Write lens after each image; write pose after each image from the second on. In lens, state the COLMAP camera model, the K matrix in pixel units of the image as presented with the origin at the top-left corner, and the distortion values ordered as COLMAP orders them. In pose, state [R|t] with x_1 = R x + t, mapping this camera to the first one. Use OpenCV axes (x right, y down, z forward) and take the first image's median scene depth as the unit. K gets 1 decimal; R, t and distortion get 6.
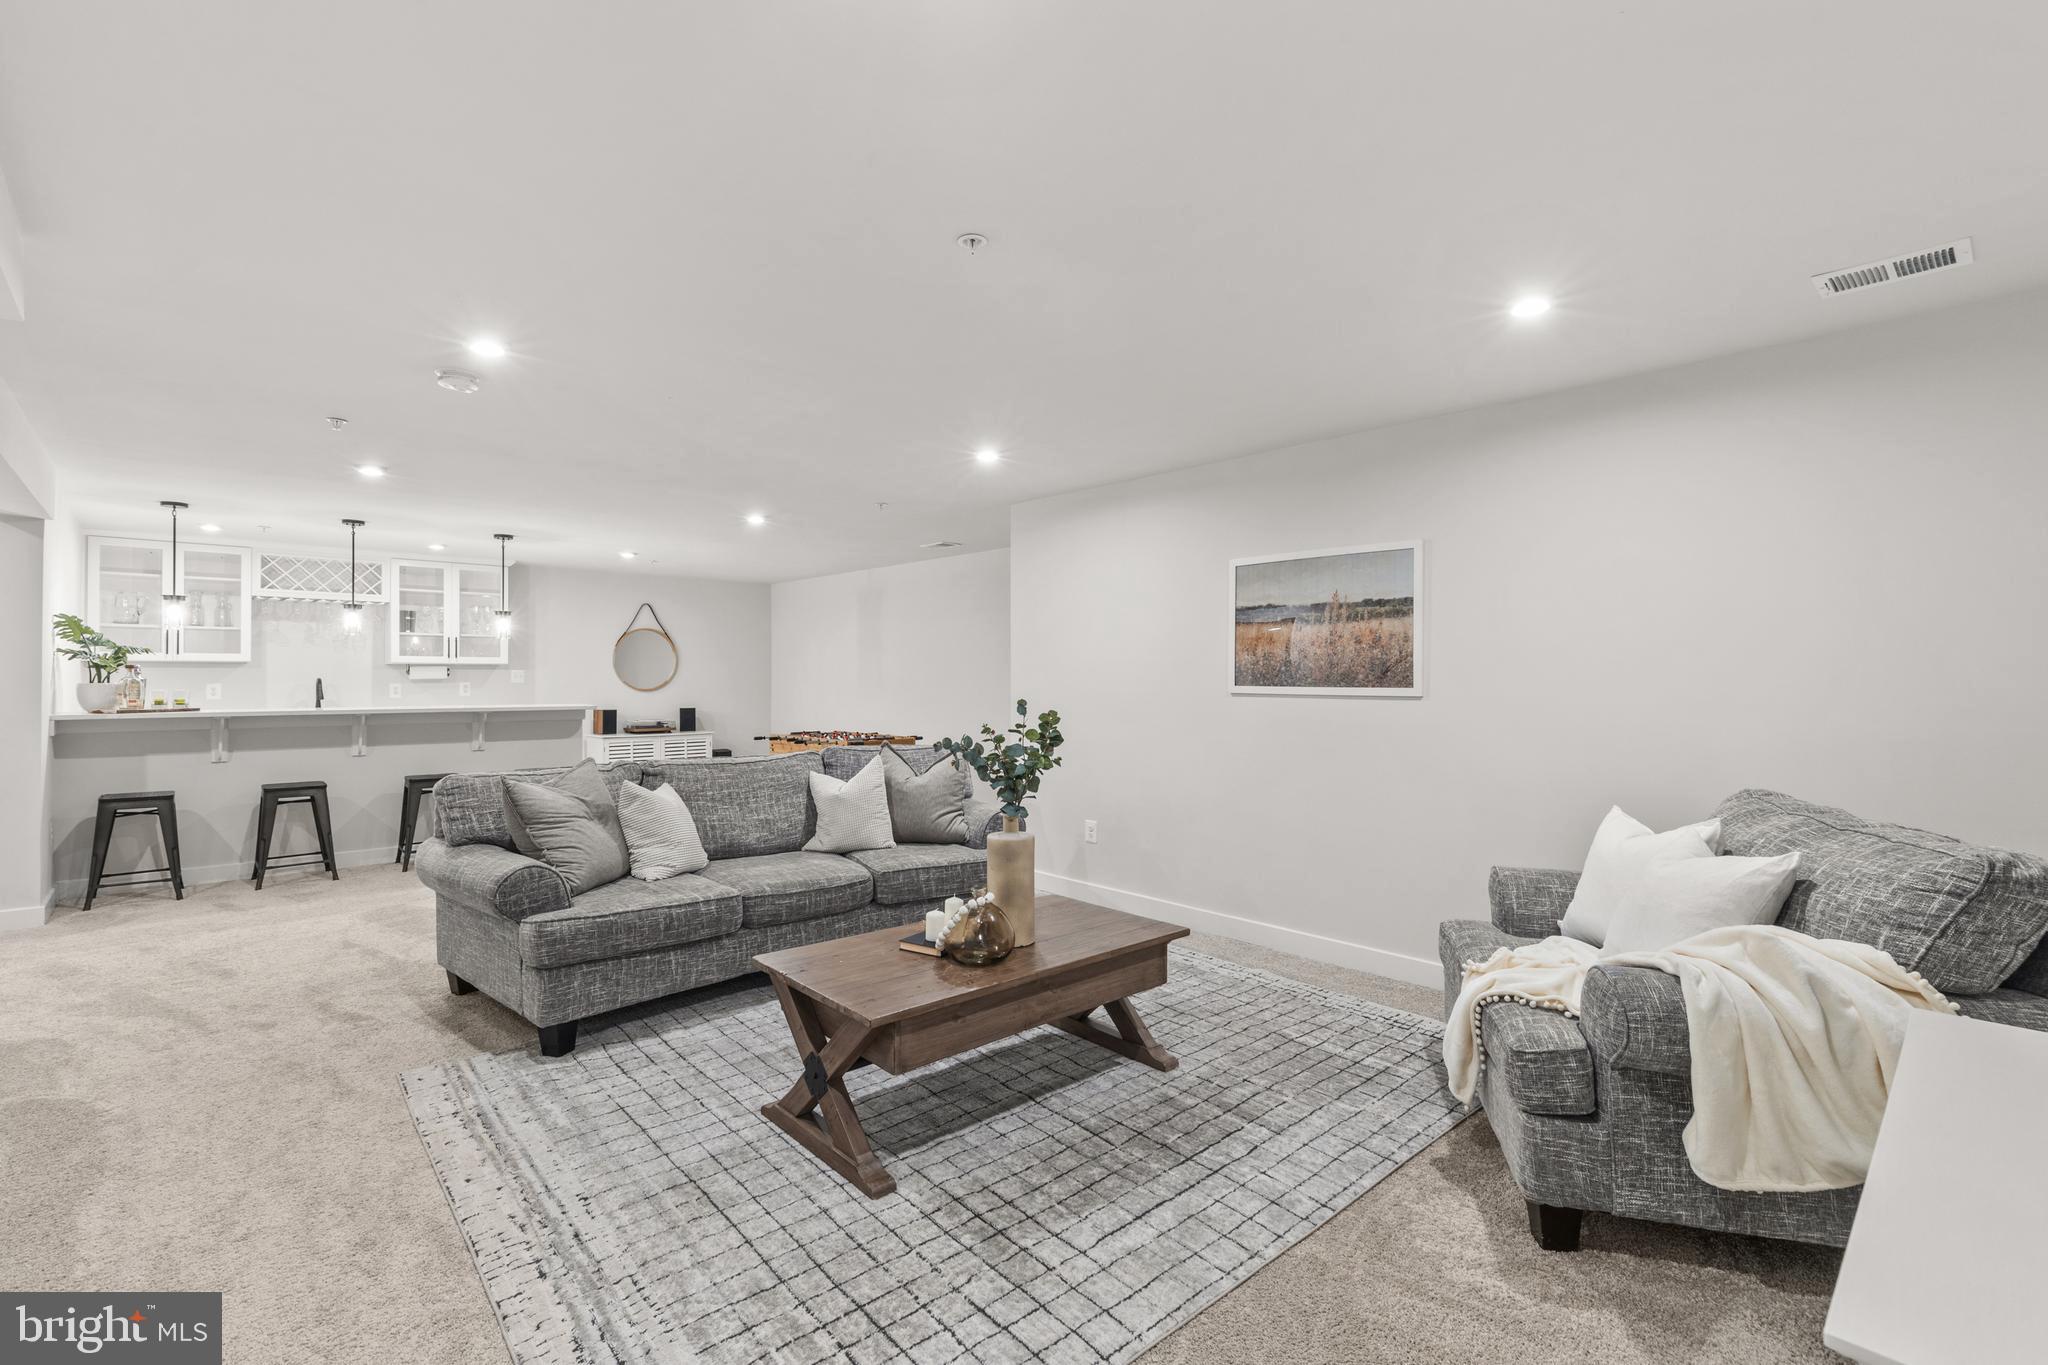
lens RADIAL K [[925.4, 0, 1035.3], [0, 925.4, 678.3], [0, 0, 1]] dist [0.004784, -0.001321]
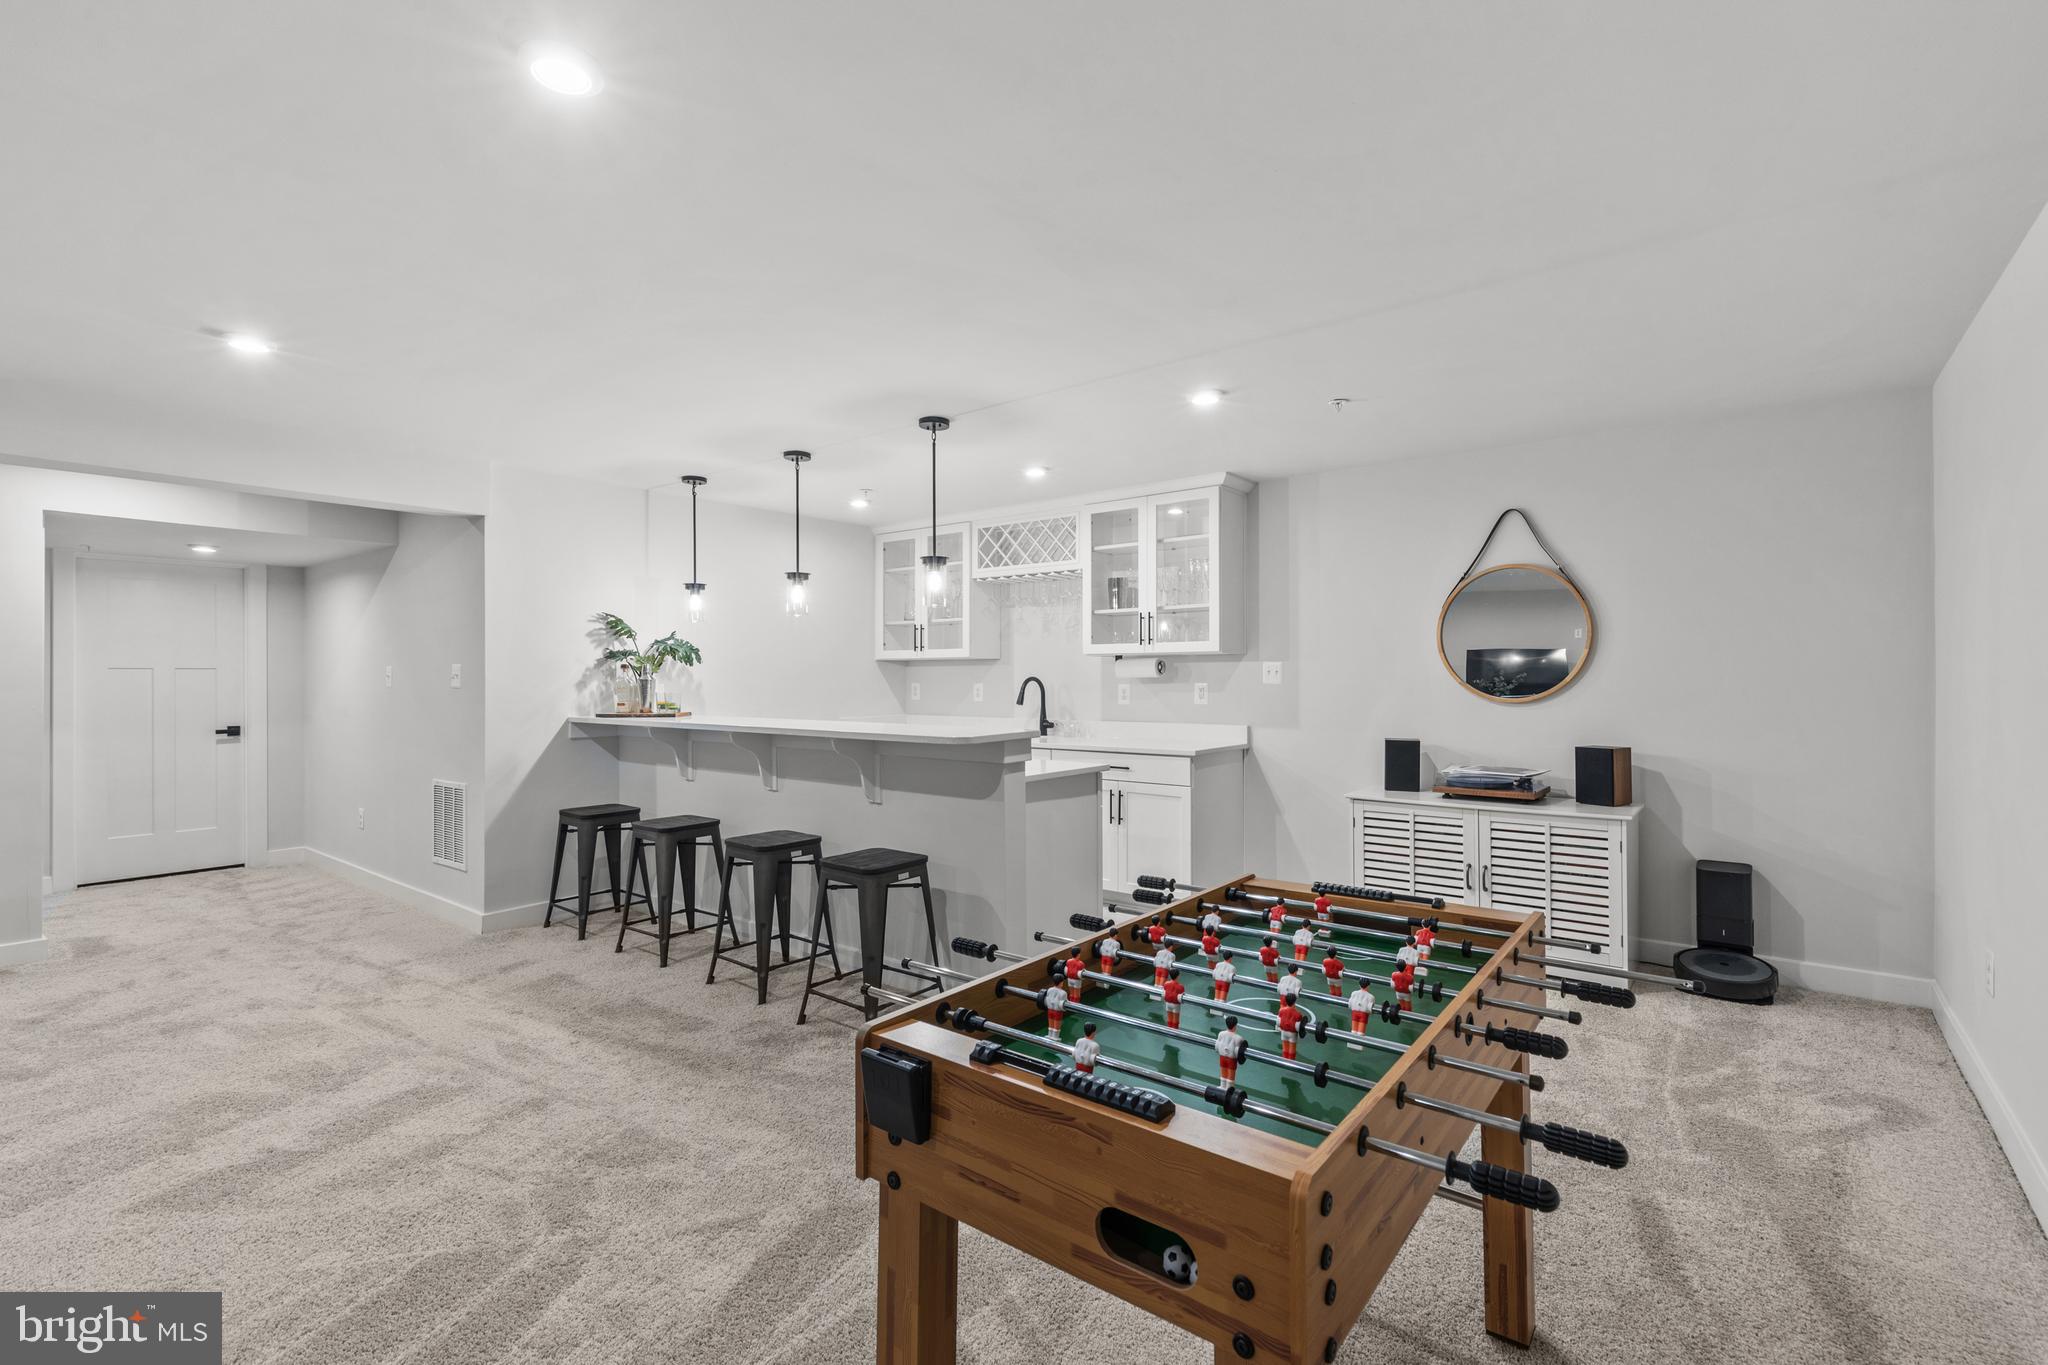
lens RADIAL K [[925.4, 0, 1015.1], [0, 925.4, 670.1], [0, 0, 1]] dist [0.004784, -0.001321]
pose [[0.144435, -0.008923, -0.989474, -0.014934], [0.004158, 0.999956, -0.008411, 0.000445], [0.989506, -0.002899, 0.144466, 0.873248]]
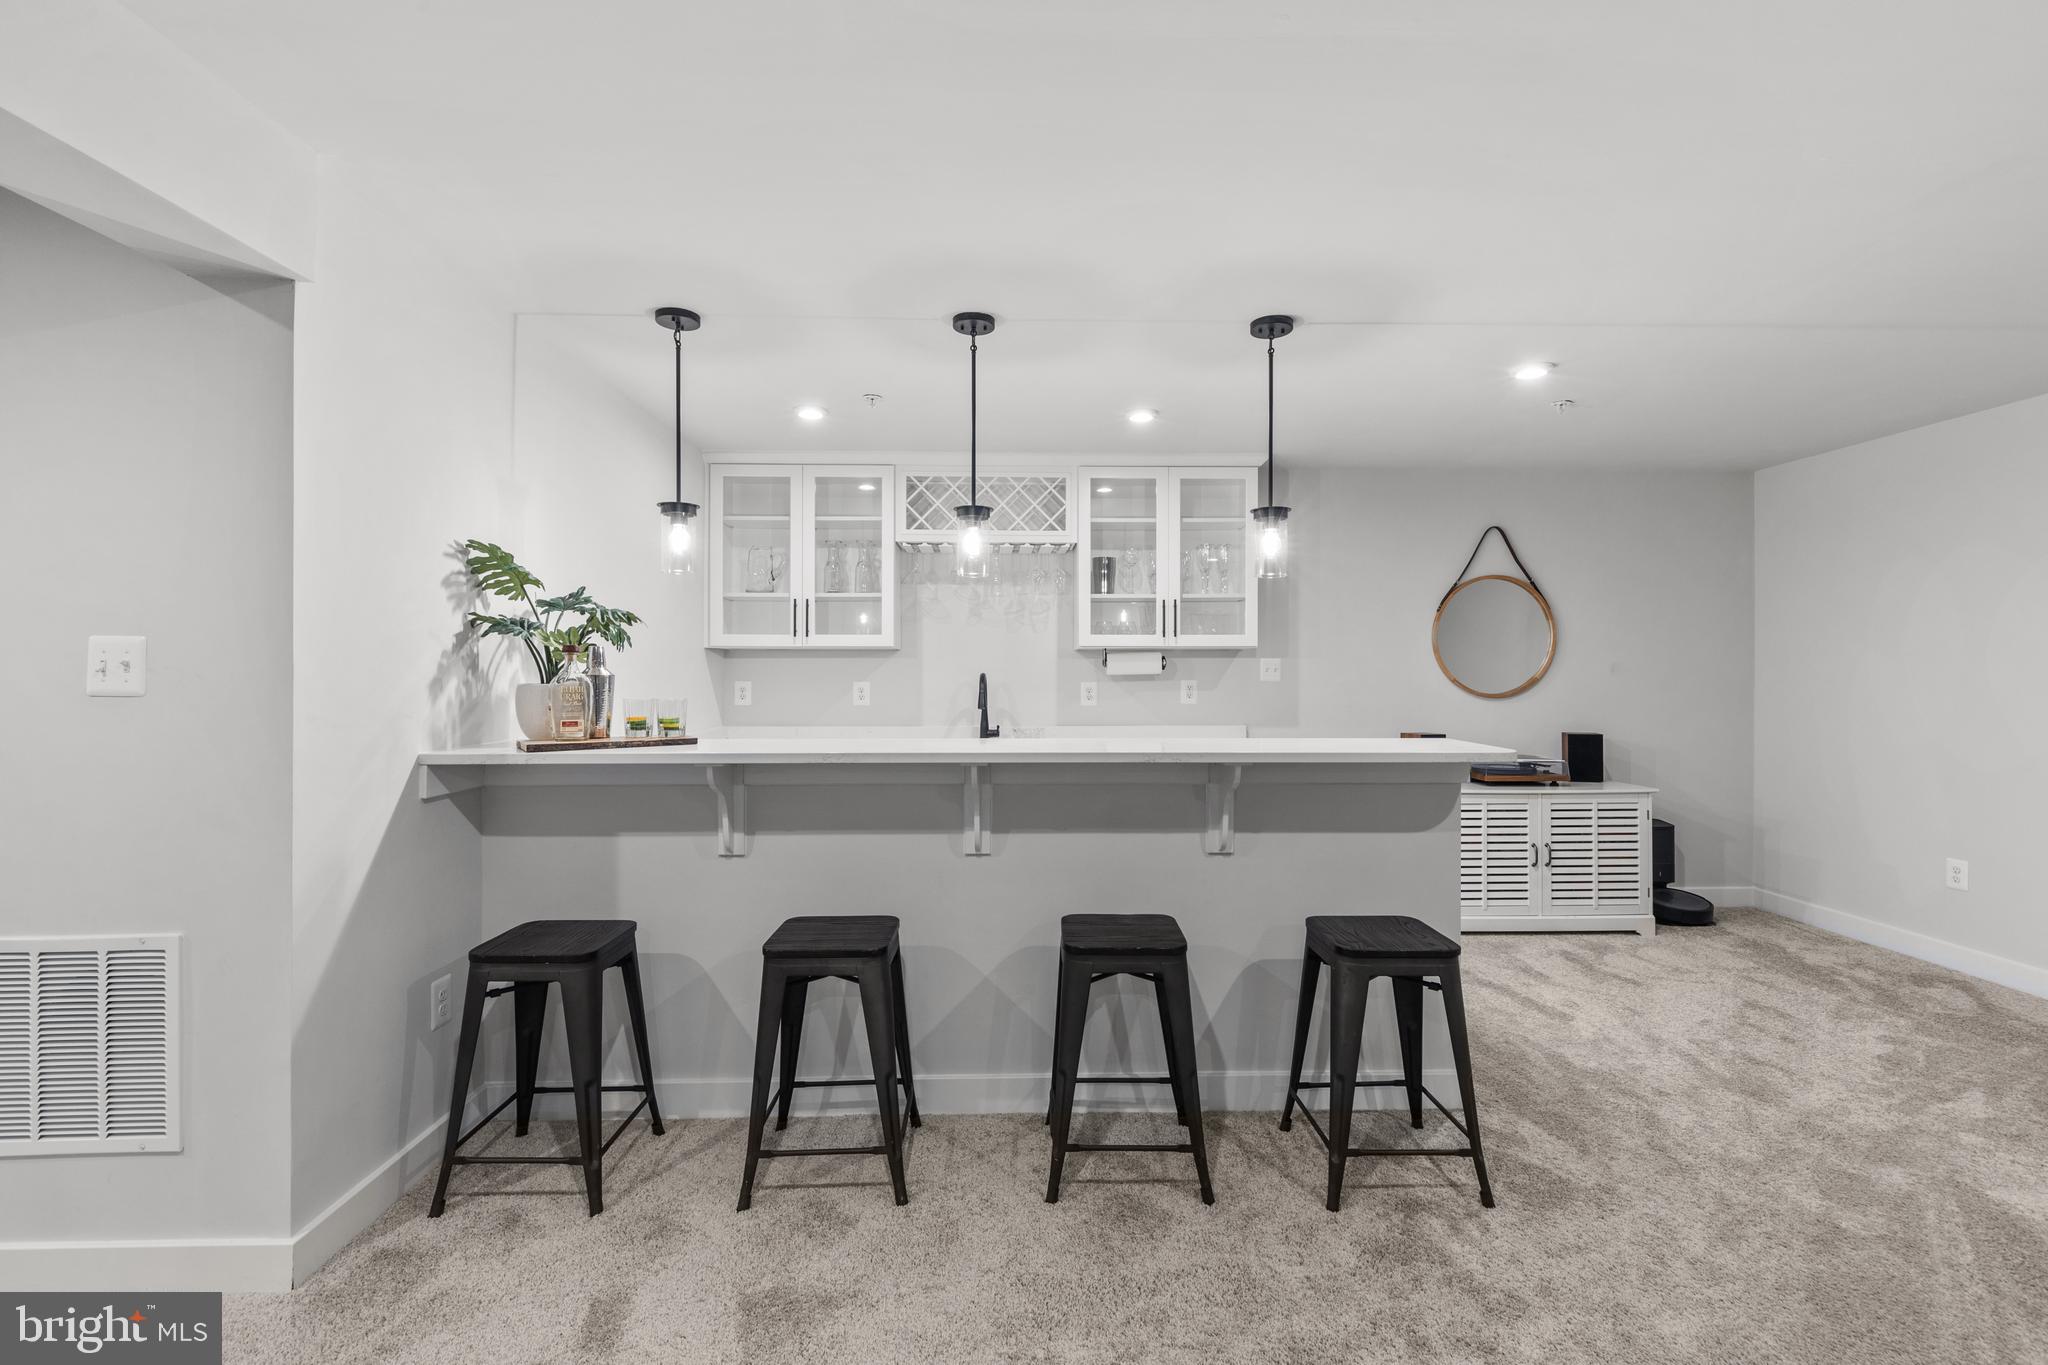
lens RADIAL K [[925.4, 0, 1027.5], [0, 925.4, 670.9], [0, 0, 1]] dist [0.004784, -0.001321]
pose [[0.750372, -0.002384, -0.661011, -0.346808], [0.000742, 0.999996, -0.002763, -0.000056], [0.661015, 0.001583, 0.750371, 0.561400]]
